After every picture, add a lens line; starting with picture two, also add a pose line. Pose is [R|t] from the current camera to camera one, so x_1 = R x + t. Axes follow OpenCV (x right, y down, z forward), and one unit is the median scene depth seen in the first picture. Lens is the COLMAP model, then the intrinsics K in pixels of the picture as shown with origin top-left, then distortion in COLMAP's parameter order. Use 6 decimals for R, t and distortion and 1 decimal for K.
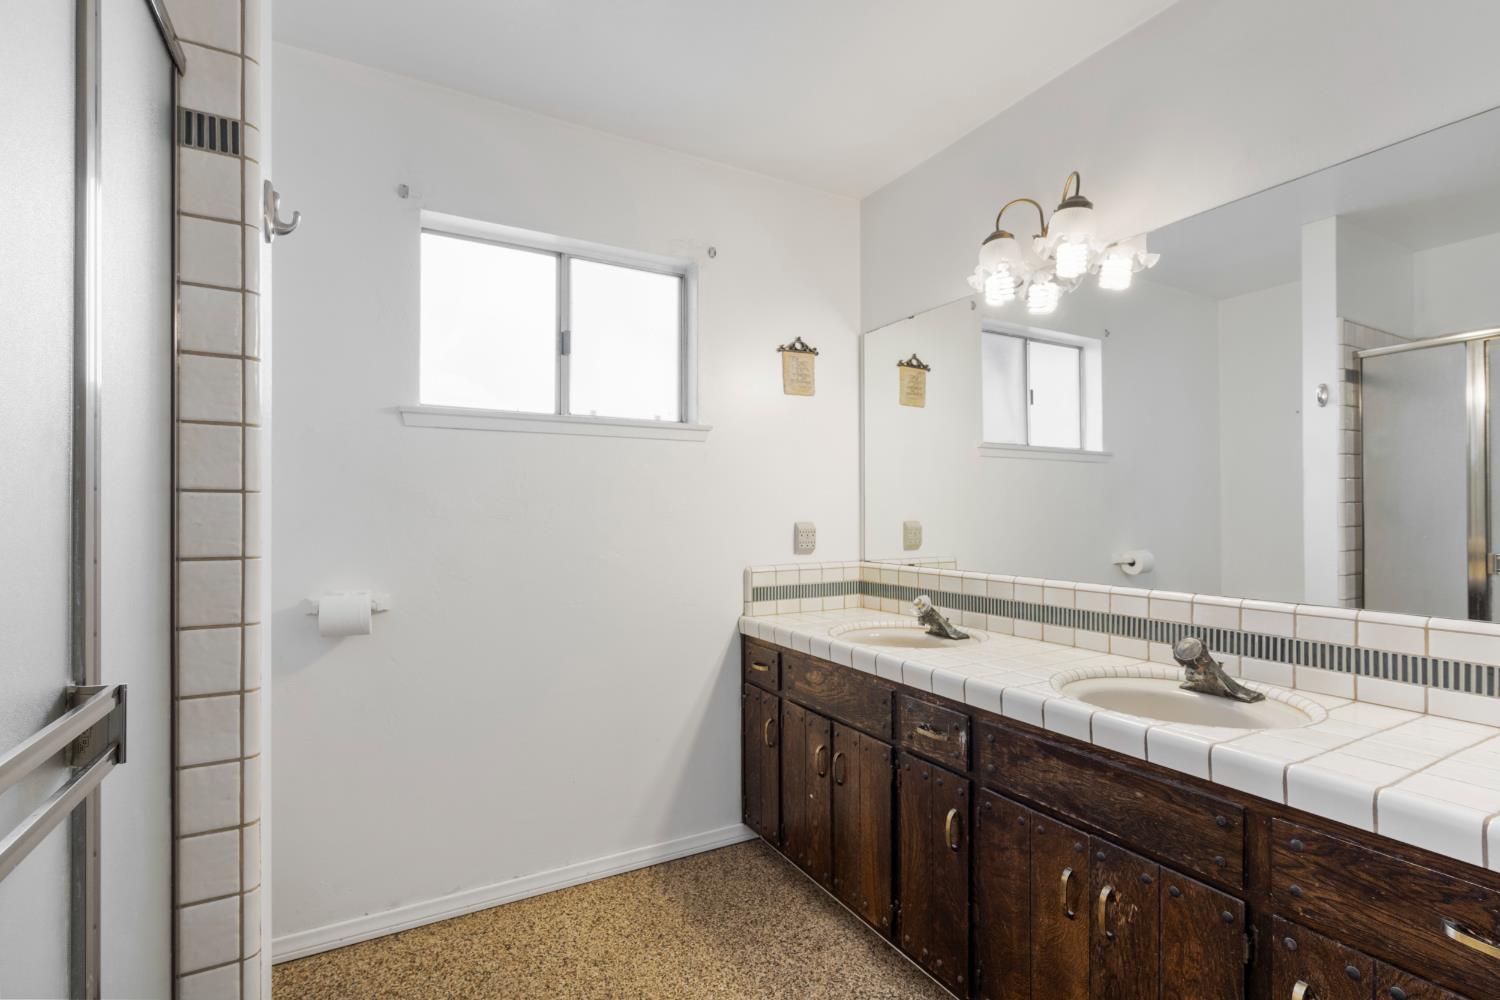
lens RADIAL K [[685.3, 0, 749.6], [0, 685.3, 506.7], [0, 0, 1]] dist [-0.000462, -0.000074]
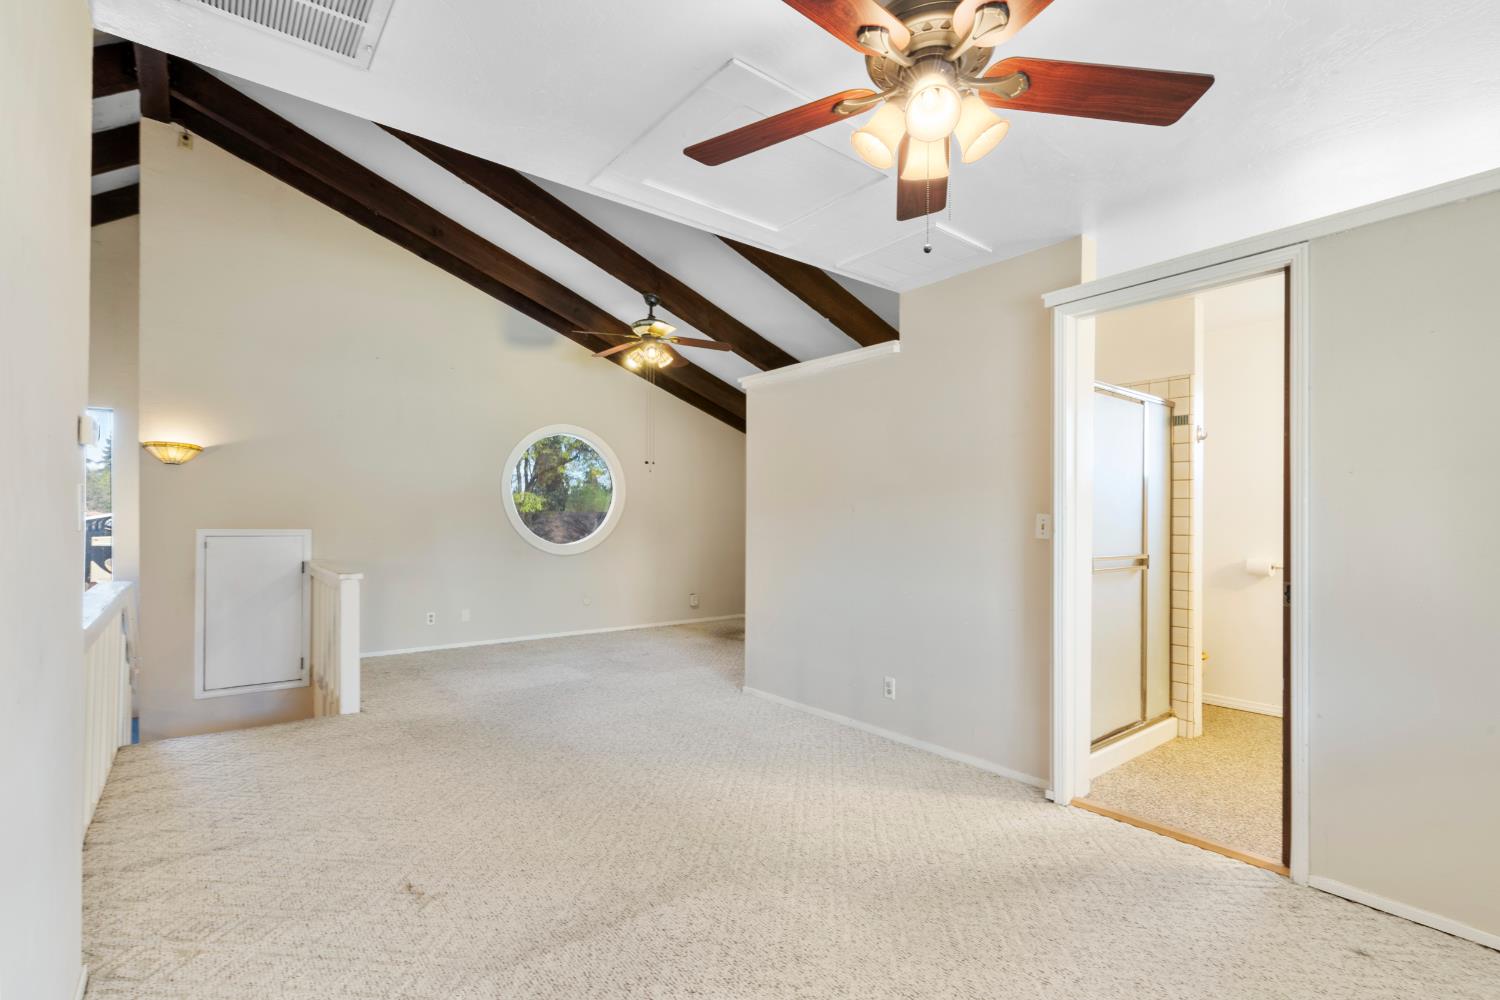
lens RADIAL K [[685.3, 0, 749.8], [0, 685.3, 508.4], [0, 0, 1]] dist [-0.000462, -0.000074]
pose [[0.165661, 0.001088, -0.986182, 2.465056], [-0.002909, 0.999996, 0.000615, -0.064612], [0.986179, 0.002767, 0.165663, -1.899642]]
